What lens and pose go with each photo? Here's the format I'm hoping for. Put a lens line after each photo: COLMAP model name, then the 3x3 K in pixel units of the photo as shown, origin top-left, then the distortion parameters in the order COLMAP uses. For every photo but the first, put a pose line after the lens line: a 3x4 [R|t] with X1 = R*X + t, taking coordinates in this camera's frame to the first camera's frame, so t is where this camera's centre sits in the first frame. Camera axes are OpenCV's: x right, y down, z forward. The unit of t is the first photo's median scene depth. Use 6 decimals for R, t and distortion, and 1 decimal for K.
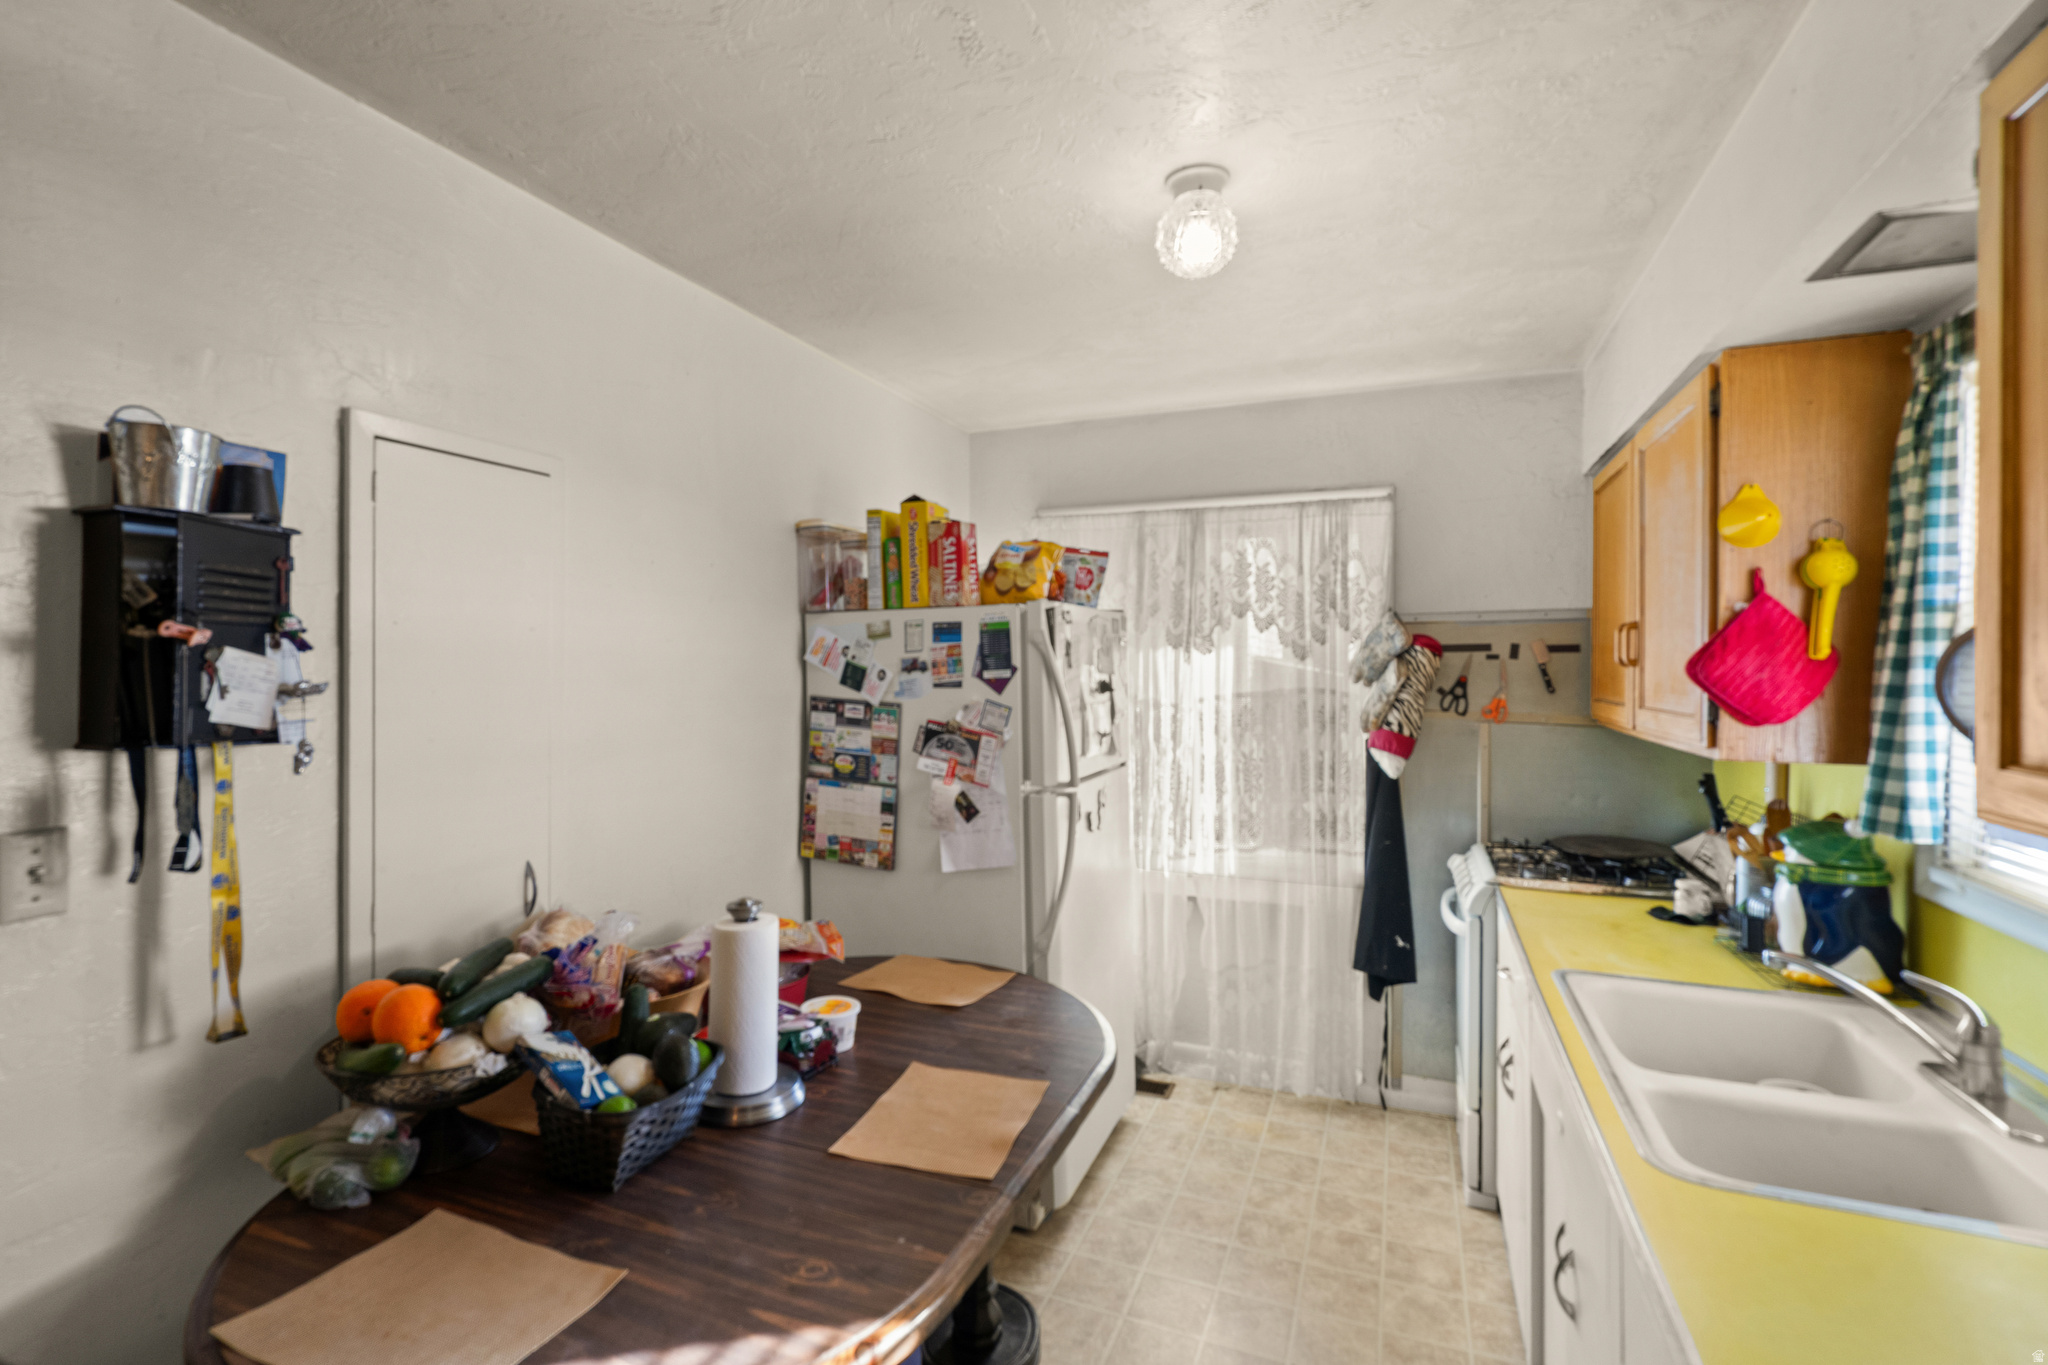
lens RADIAL K [[949.7, 0, 1033.5], [0, 949.7, 667.4], [0, 0, 1]] dist [-0.003785, 0.002585]
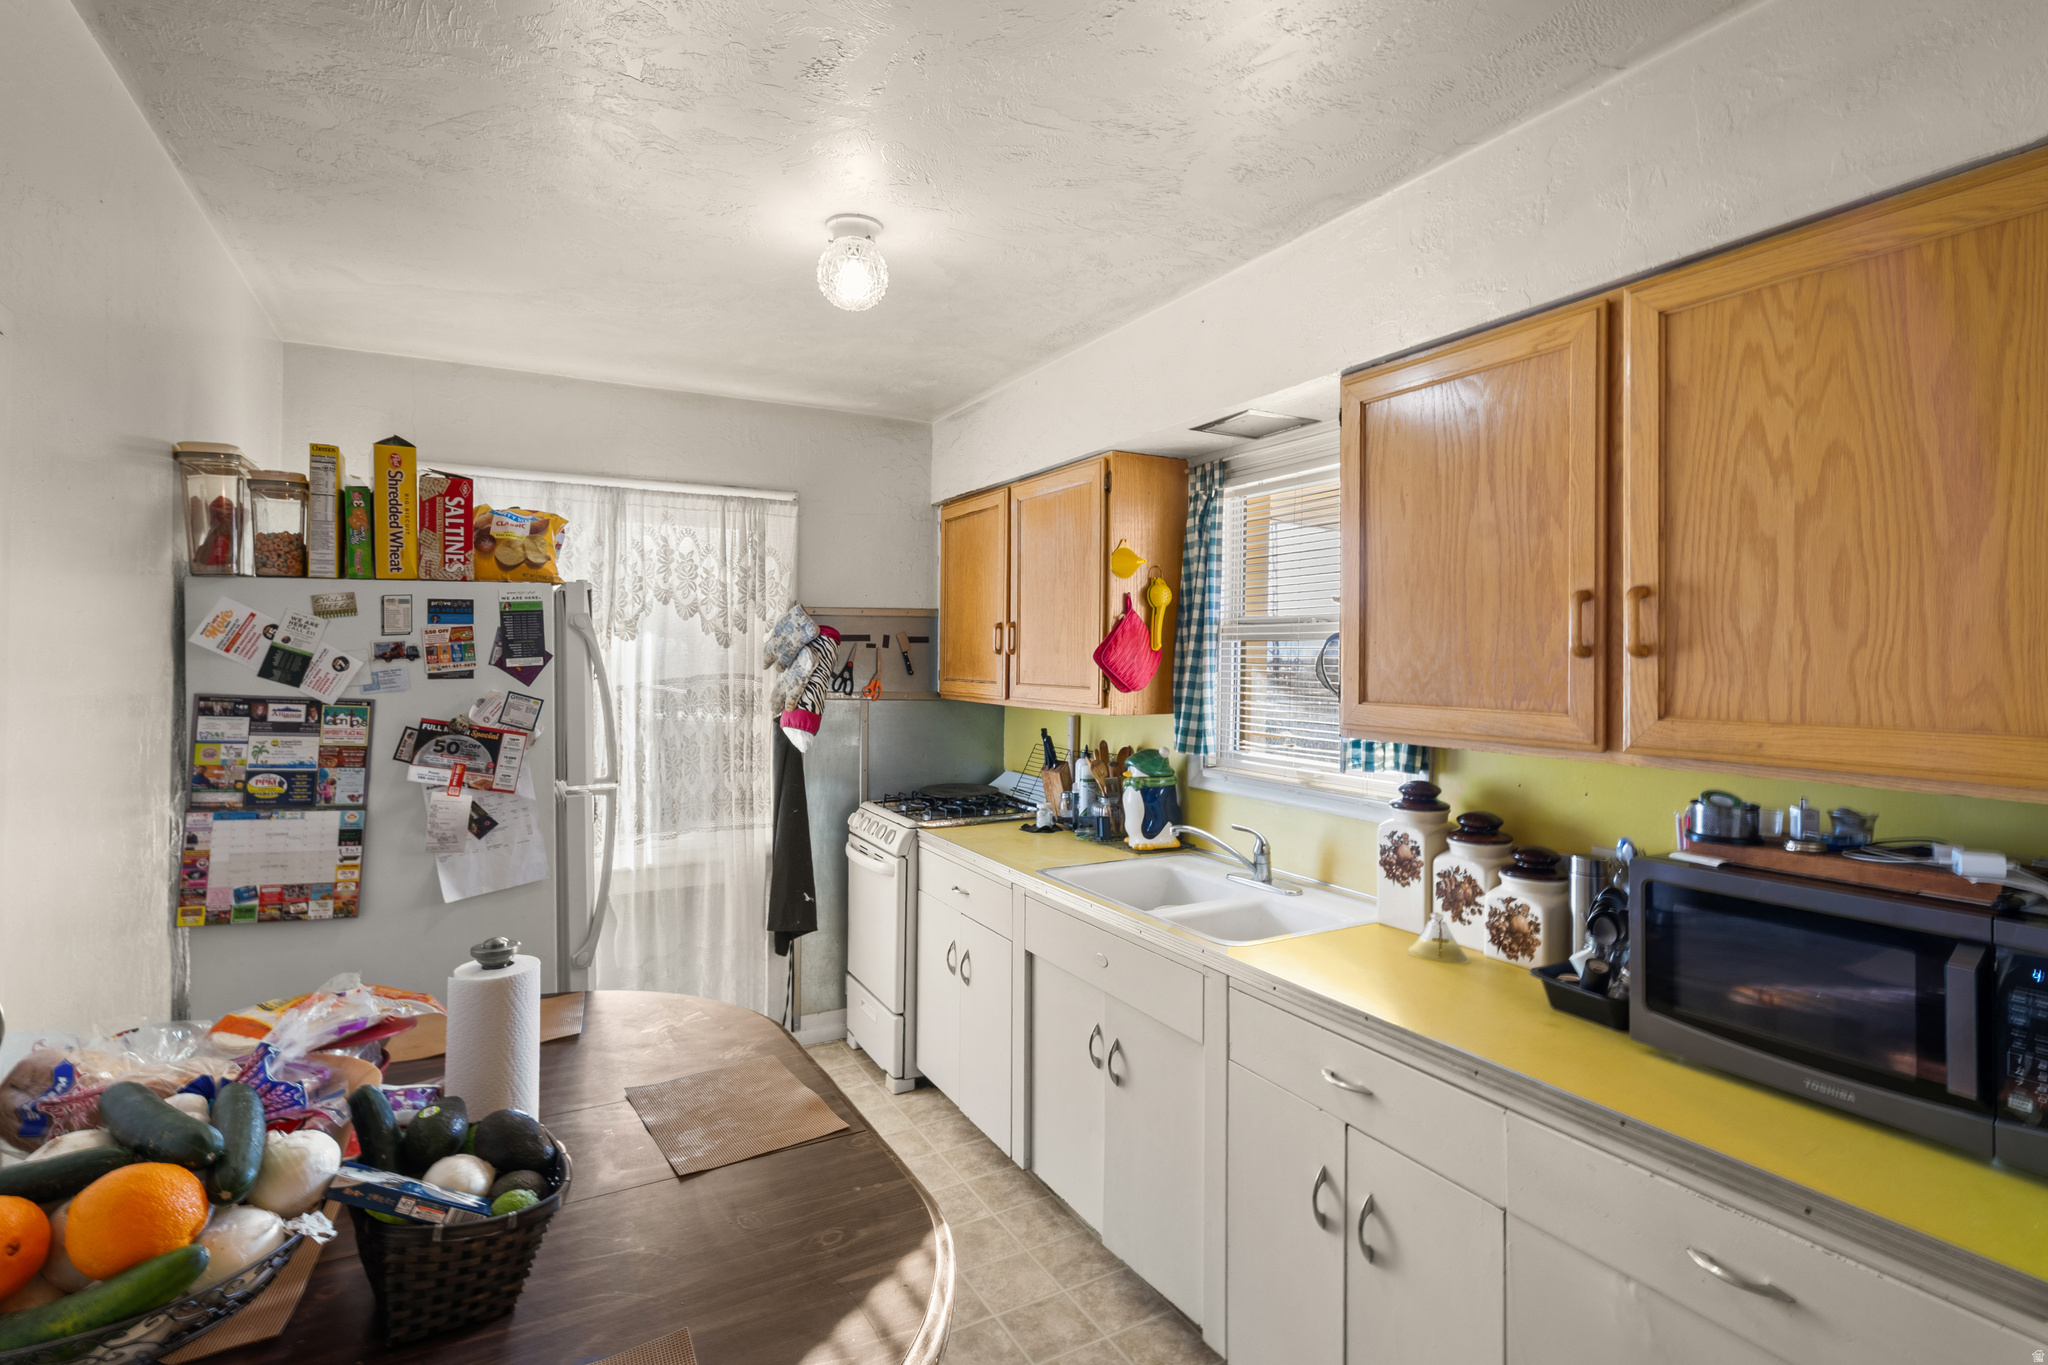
lens RADIAL K [[949.7, 0, 1070.8], [0, 949.7, 644.9], [0, 0, 1]] dist [-0.003785, 0.002585]
pose [[0.621393, 0.009172, 0.783445, -0.385323], [-0.002670, 0.999950, -0.009589, -0.001338], [-0.783494, 0.003866, 0.621387, 0.063980]]
